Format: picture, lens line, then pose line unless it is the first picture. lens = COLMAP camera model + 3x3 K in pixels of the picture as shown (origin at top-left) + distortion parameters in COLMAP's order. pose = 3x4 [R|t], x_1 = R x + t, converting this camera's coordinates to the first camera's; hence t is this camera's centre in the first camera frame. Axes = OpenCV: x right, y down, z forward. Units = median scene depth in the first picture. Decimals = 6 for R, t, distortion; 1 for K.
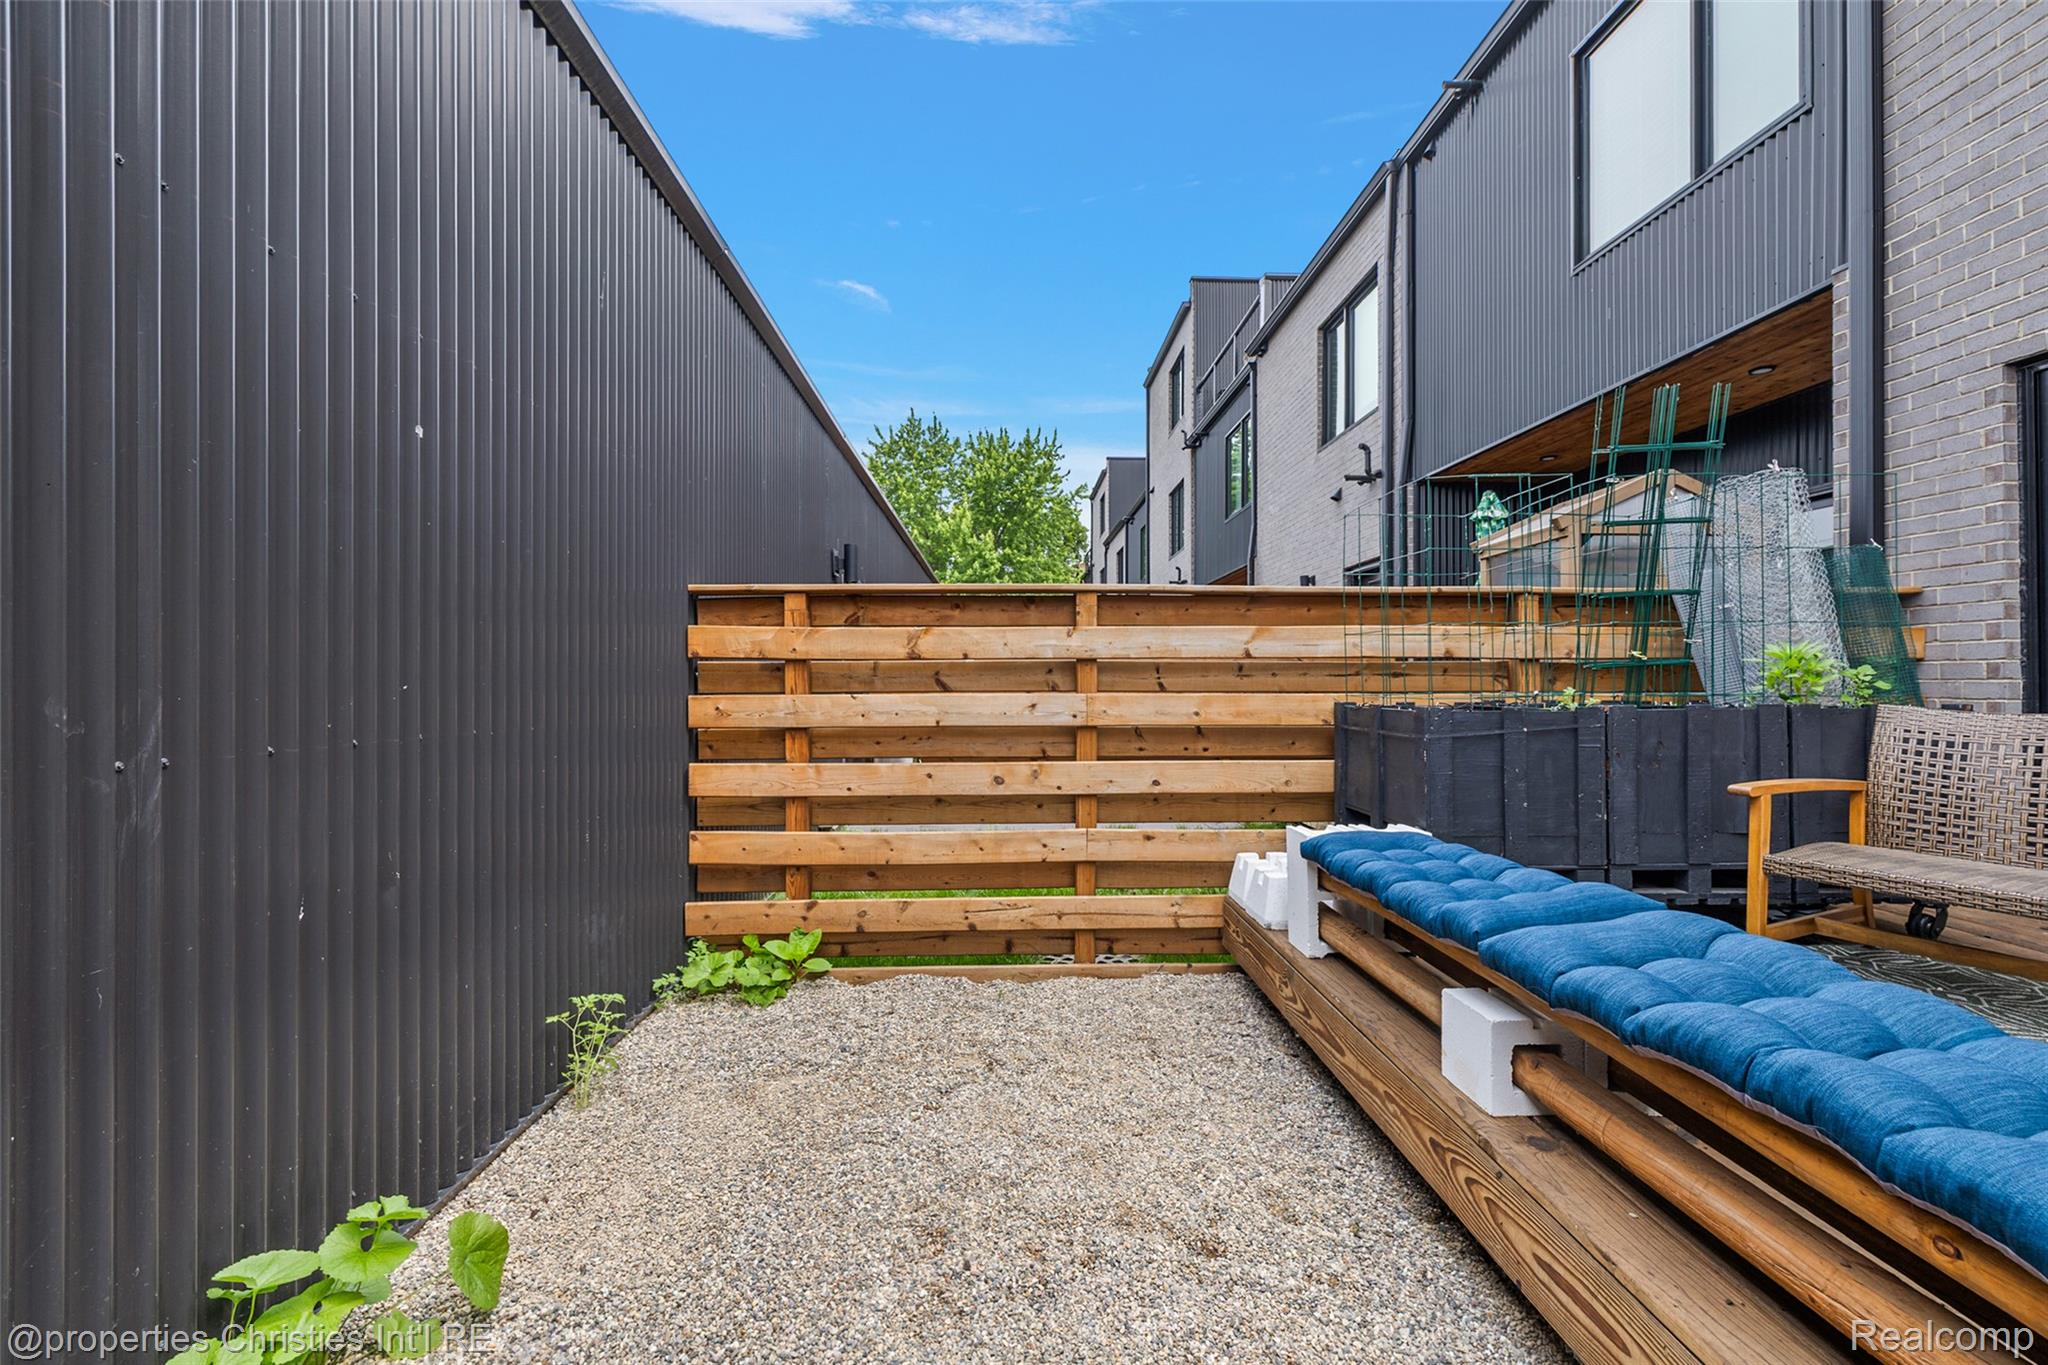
lens RADIAL K [[894.6, 0, 1027.1], [0, 894.6, 673.5], [0, 0, 1]] dist [-0.002070, 0.000364]
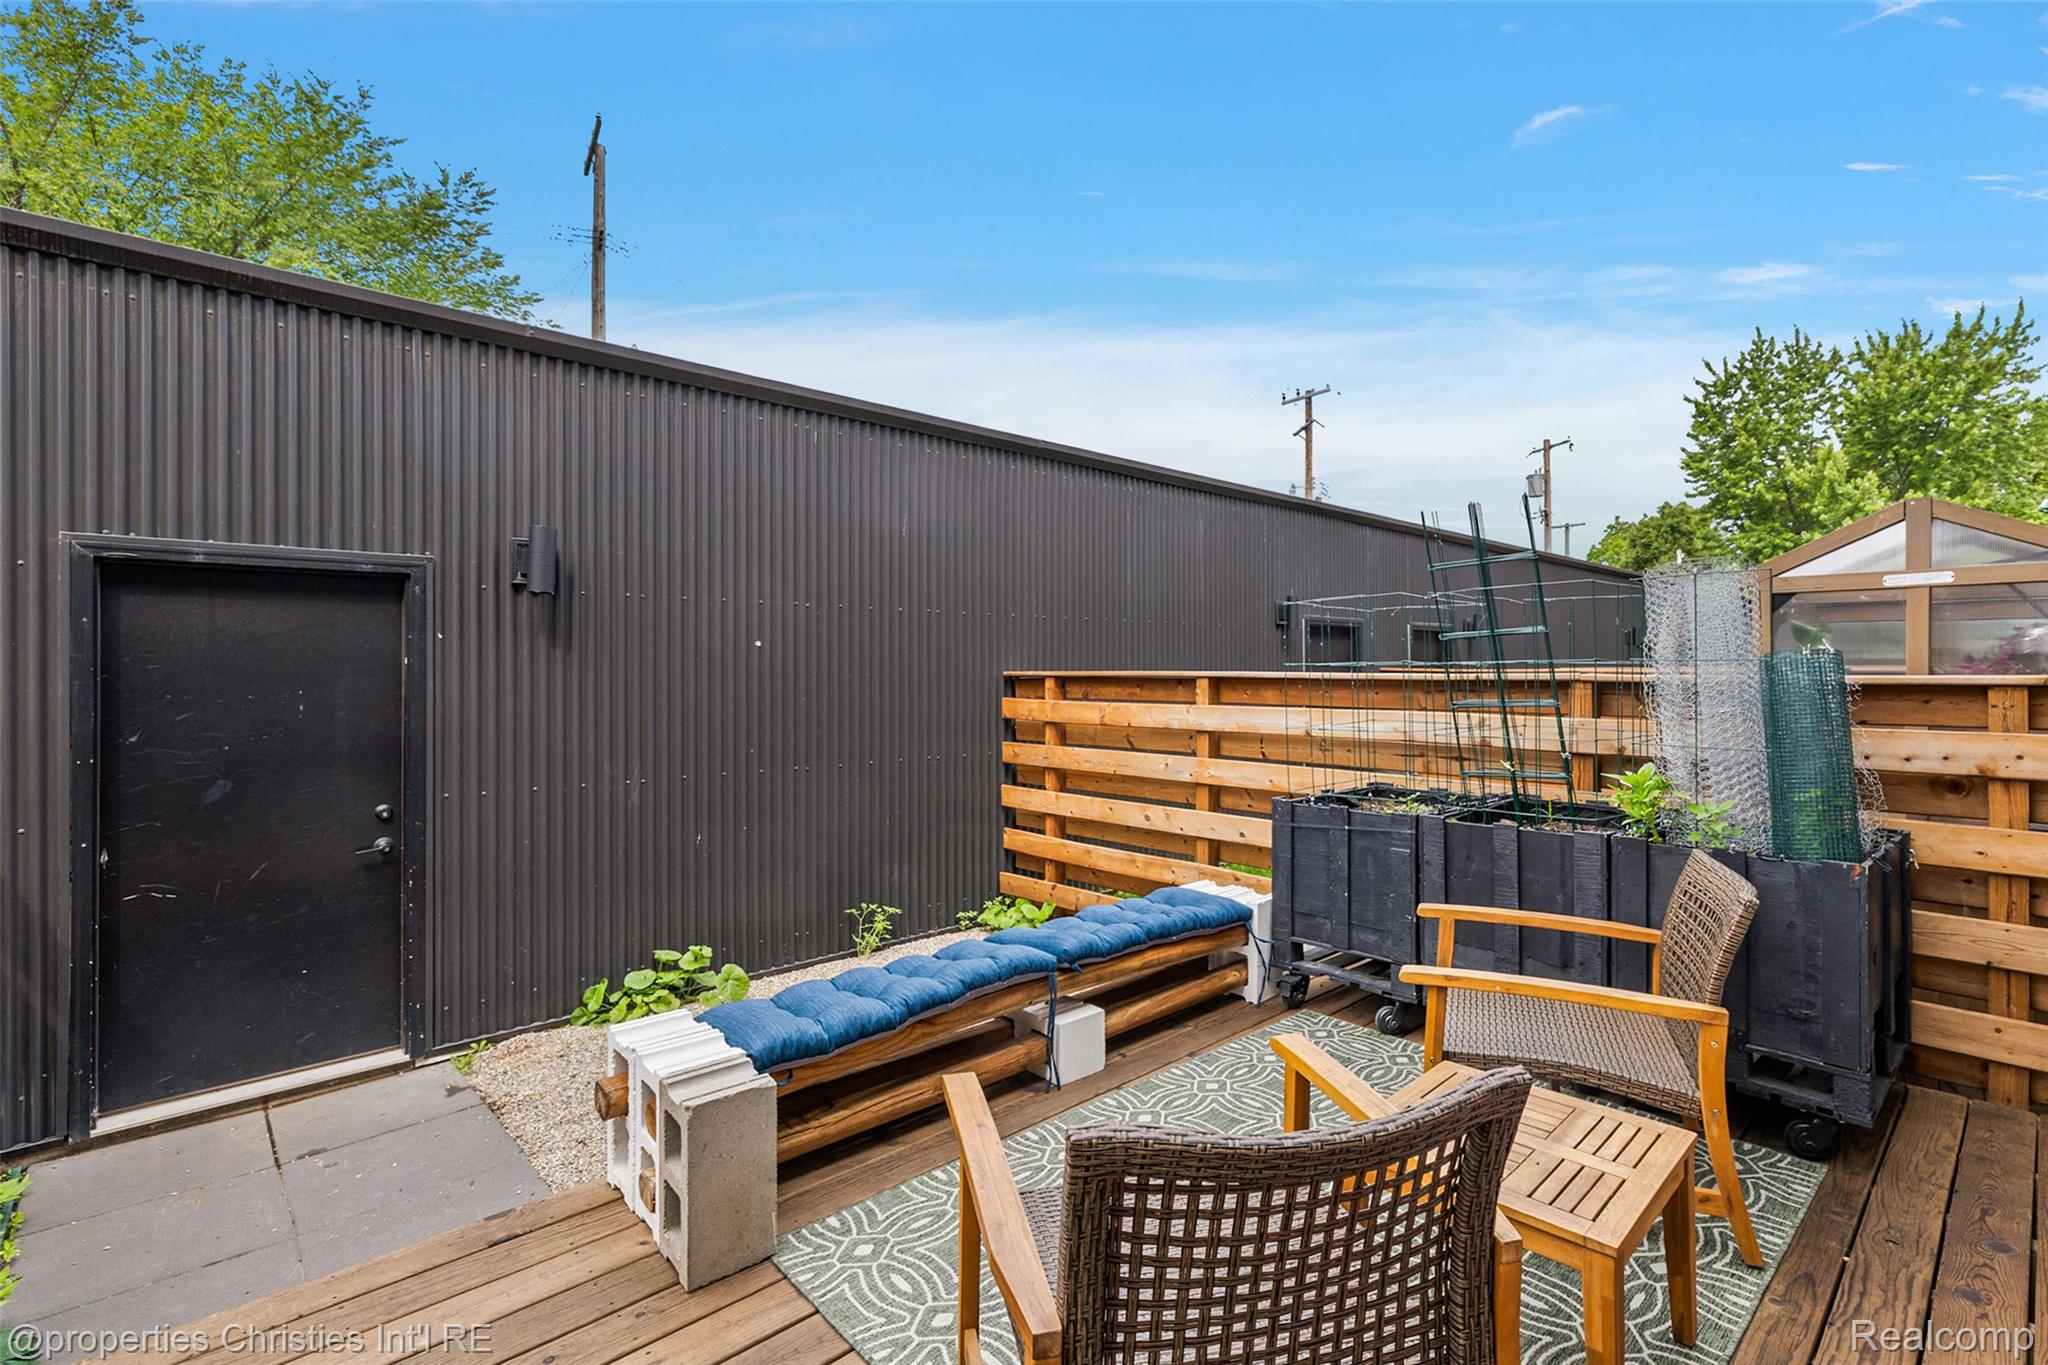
lens RADIAL K [[894.6, 0, 1027.5], [0, 894.6, 675.4], [0, 0, 1]] dist [-0.002070, 0.000364]
pose [[0.677160, -0.001388, -0.735835, 0.831136], [0.007624, 0.999958, 0.005129, -0.103748], [0.735796, -0.009083, 0.677142, -0.043871]]
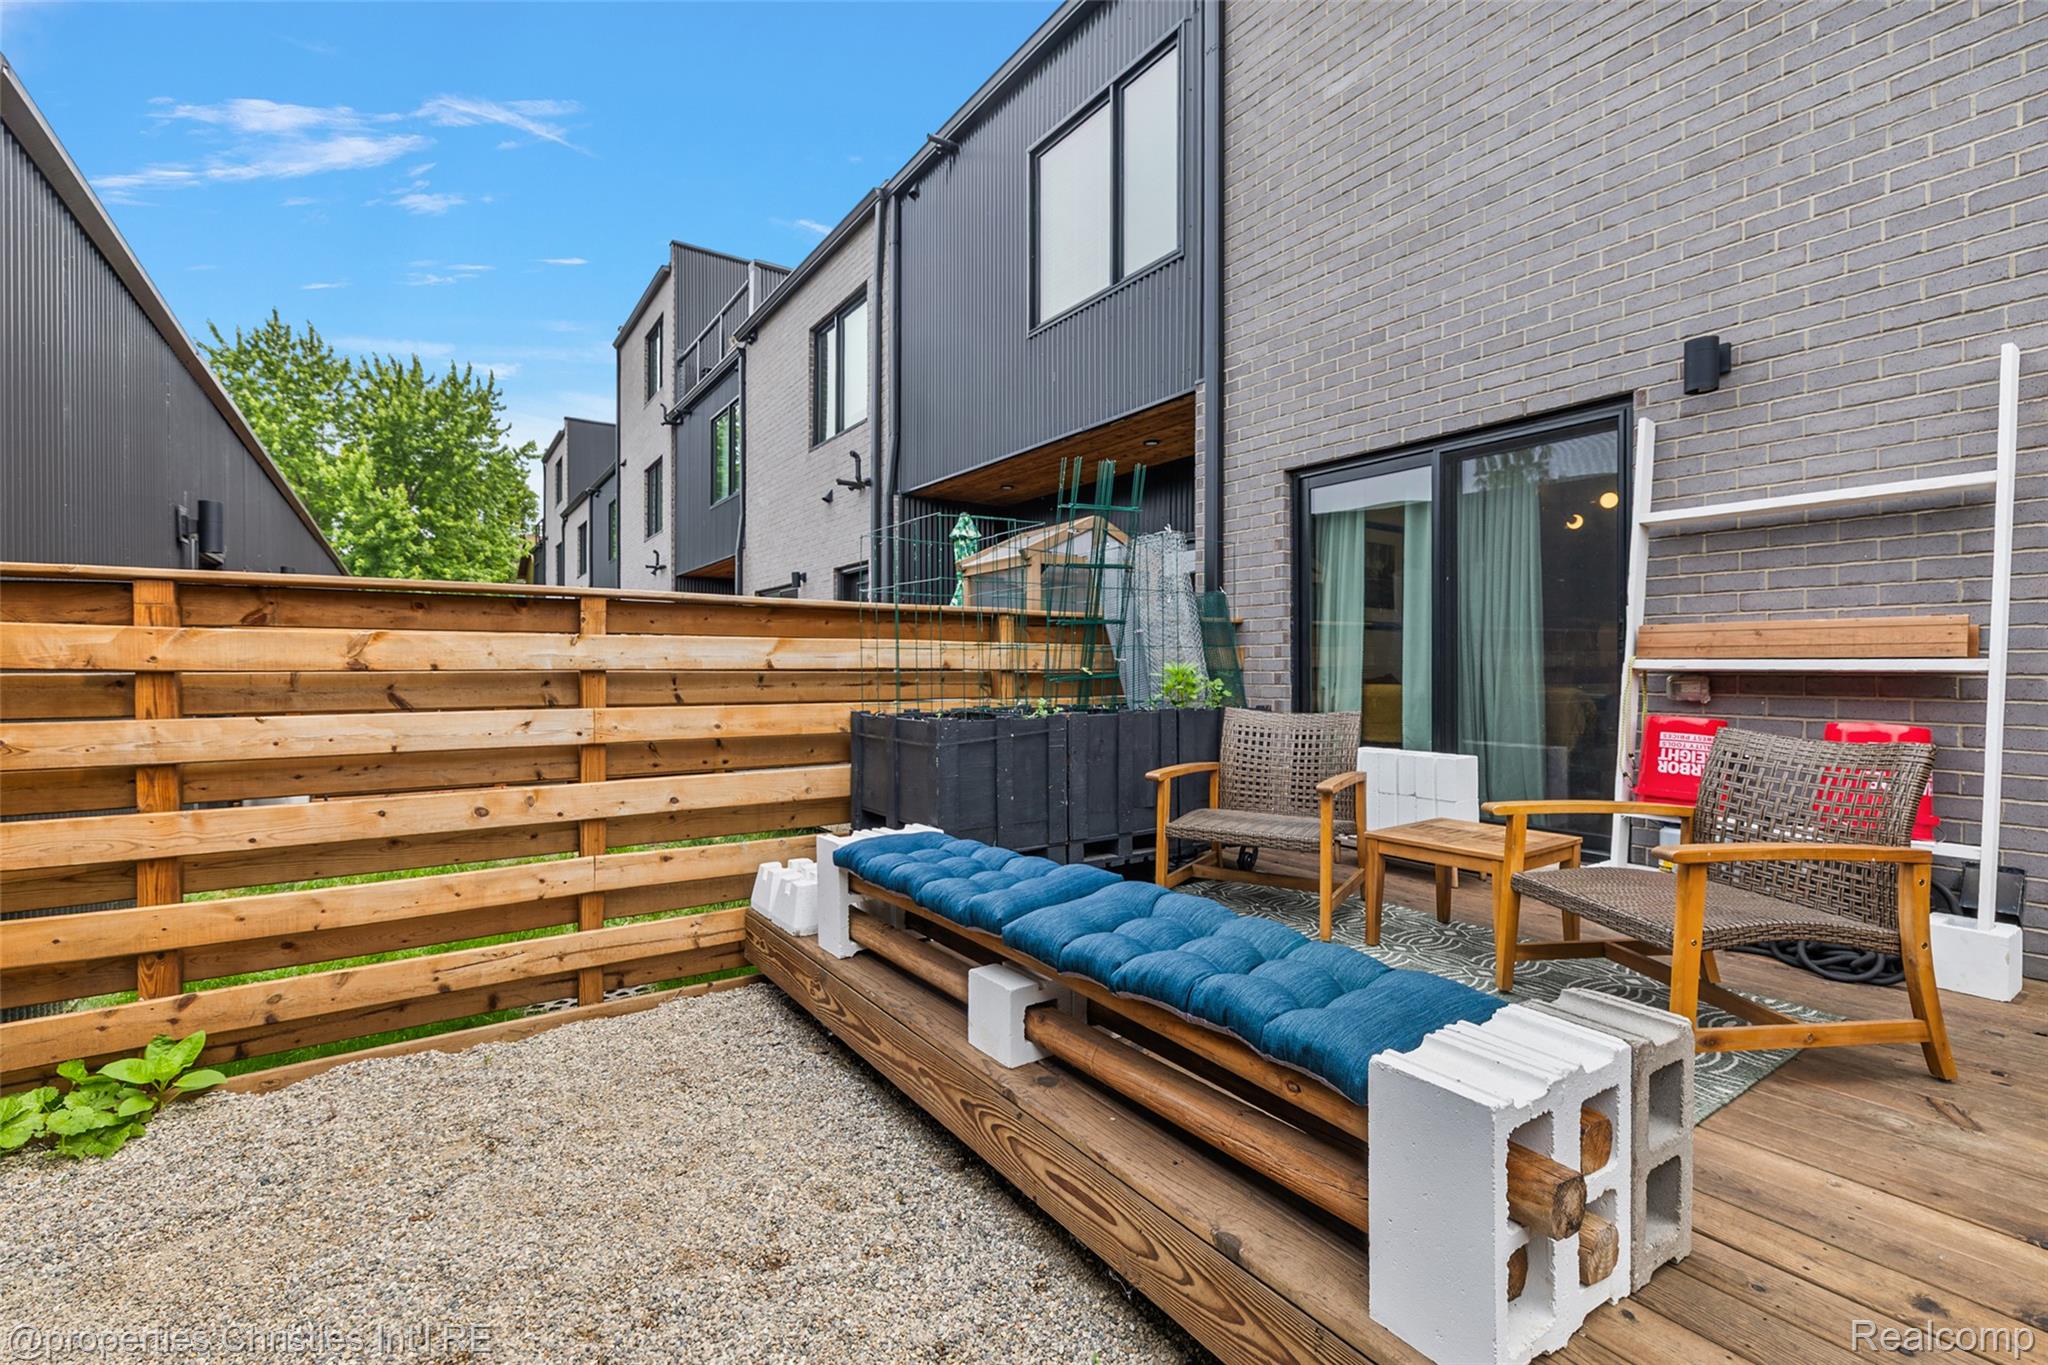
lens RADIAL K [[894.6, 0, 1052.3], [0, 894.6, 667.4], [0, 0, 1]] dist [-0.002070, 0.000364]
pose [[0.830515, 0.005392, 0.556970, -0.053940], [-0.007902, 0.999967, 0.002103, -0.025592], [-0.556940, -0.006148, 0.830530, -0.018806]]
